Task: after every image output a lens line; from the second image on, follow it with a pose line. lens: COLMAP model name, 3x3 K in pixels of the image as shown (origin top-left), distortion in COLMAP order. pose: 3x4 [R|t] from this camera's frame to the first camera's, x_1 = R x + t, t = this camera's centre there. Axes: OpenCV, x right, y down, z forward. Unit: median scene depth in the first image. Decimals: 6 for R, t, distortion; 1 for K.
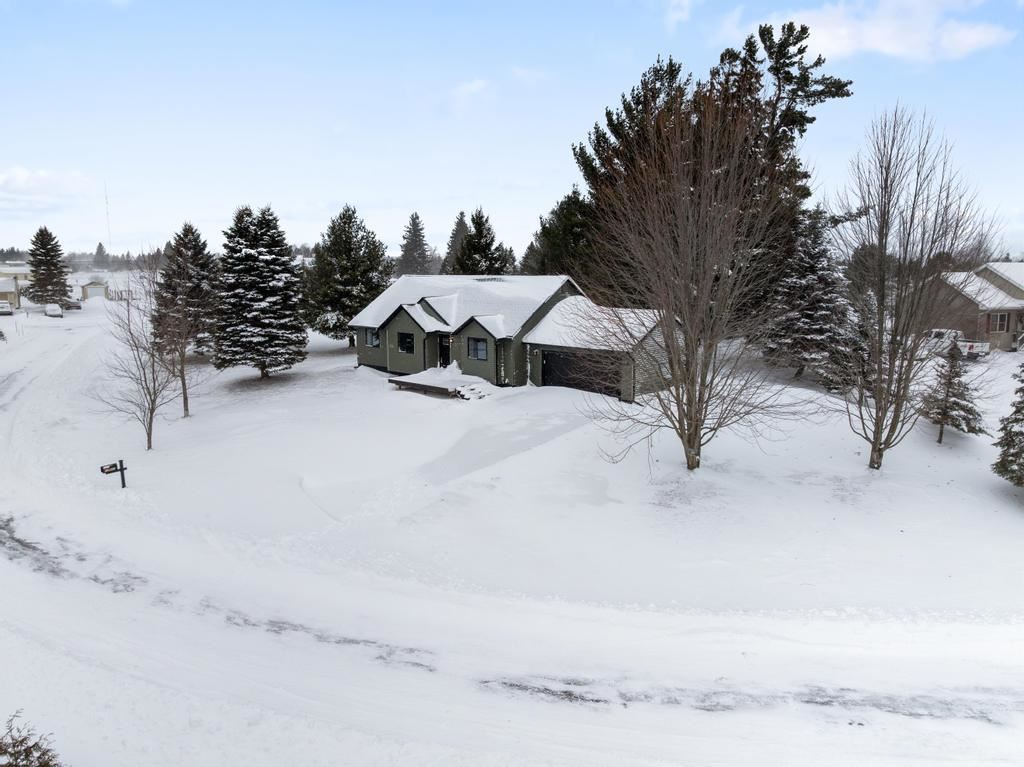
lens RADIAL K [[719.3, 0, 512.0], [0, 719.3, 383.5], [0, 0, 1]] dist [-0.000797, -0.060162]
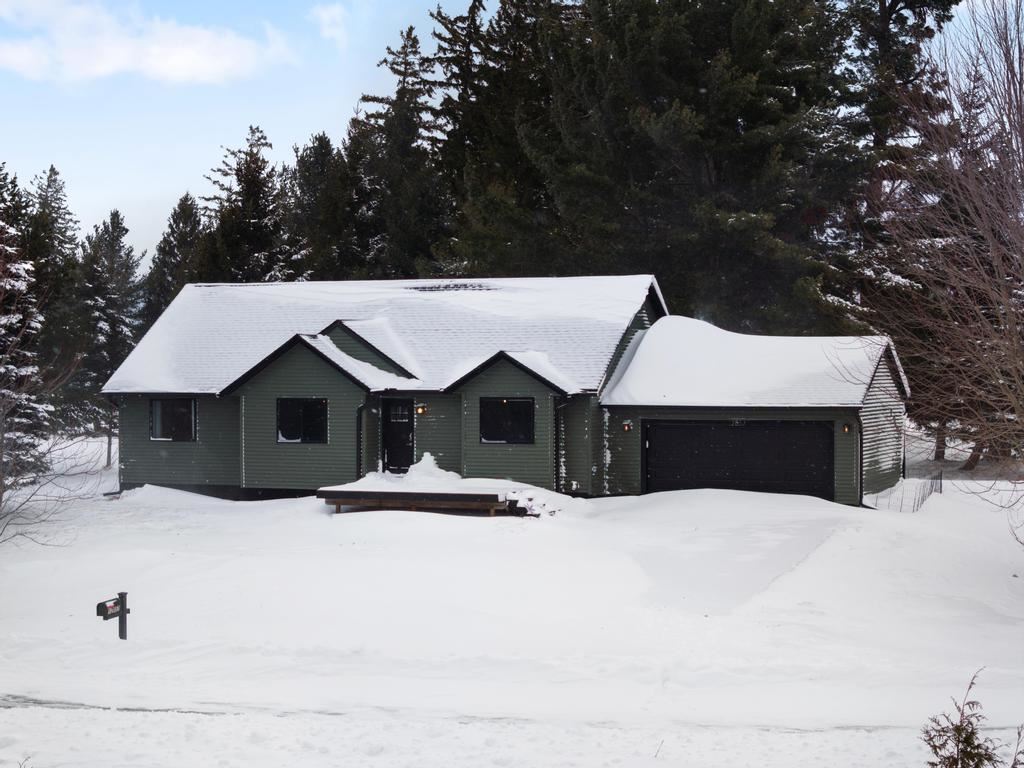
lens RADIAL K [[2039.7, 0, 512.0], [0, 2039.7, 384.0], [0, 0, 1]] dist [-0.098441, 0.218762]
pose [[0.931350, -0.000776, 0.364126, -0.492151], [0.055661, 0.988549, -0.140260, 0.107273], [-0.359847, 0.150899, 0.920728, -0.219407]]
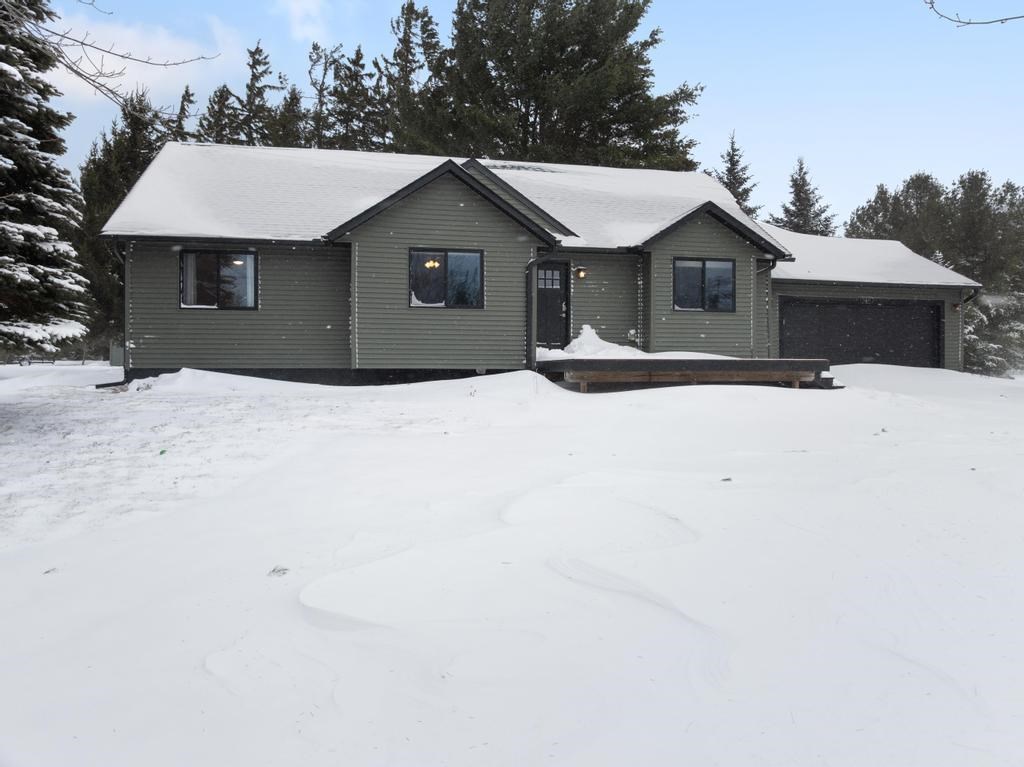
lens RADIAL K [[719.3, 0, 512.0], [0, 719.3, 383.5], [0, 0, 1]] dist [-0.000797, -0.060162]
pose [[0.583045, -0.011069, 0.812365, -0.409099], [0.125218, 0.989184, -0.076392, 0.022650], [-0.802732, 0.146263, 0.578125, 0.794950]]
